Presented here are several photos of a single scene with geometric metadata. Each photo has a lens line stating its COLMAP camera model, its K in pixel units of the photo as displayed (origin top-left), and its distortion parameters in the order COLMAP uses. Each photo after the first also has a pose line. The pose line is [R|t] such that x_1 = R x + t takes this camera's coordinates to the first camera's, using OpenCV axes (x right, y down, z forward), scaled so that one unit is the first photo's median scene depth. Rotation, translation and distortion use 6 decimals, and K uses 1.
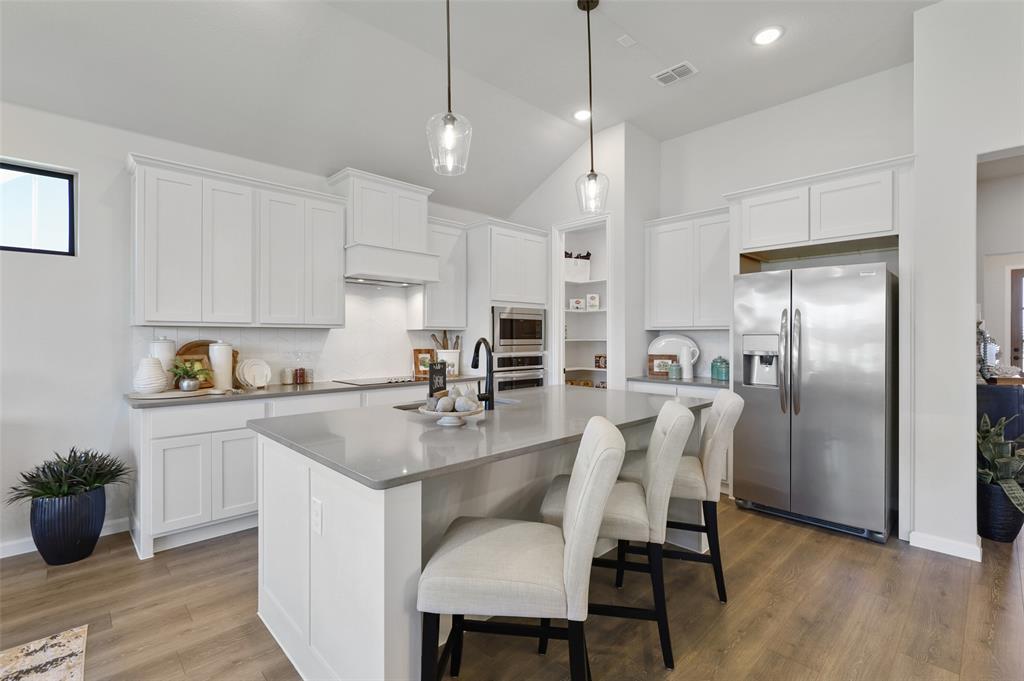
lens RADIAL K [[467.7, 0, 513.8], [0, 467.7, 335.2], [0, 0, 1]] dist [-0.001627, -0.000763]
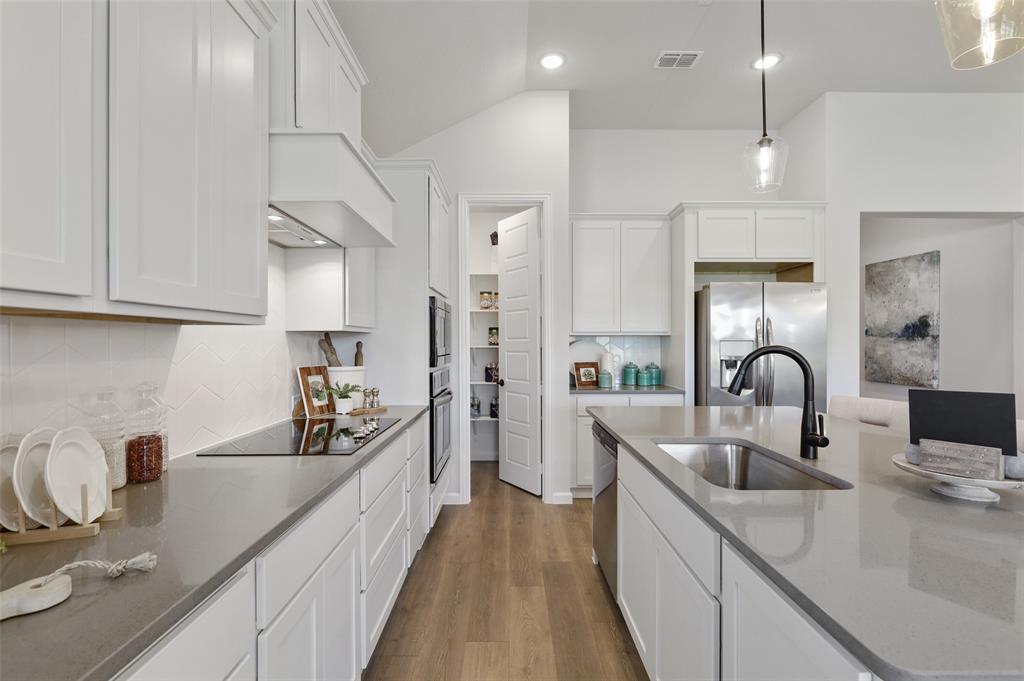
lens RADIAL K [[464.5, 0, 512.0], [0, 464.5, 340.5], [0, 0, 1]] dist [-0.000441, -0.000257]
pose [[0.689102, 0.000723, 0.724664, -0.460961], [-0.001325, 0.999999, 0.000262, -0.001023], [-0.724663, -0.001140, 0.689102, 0.504459]]
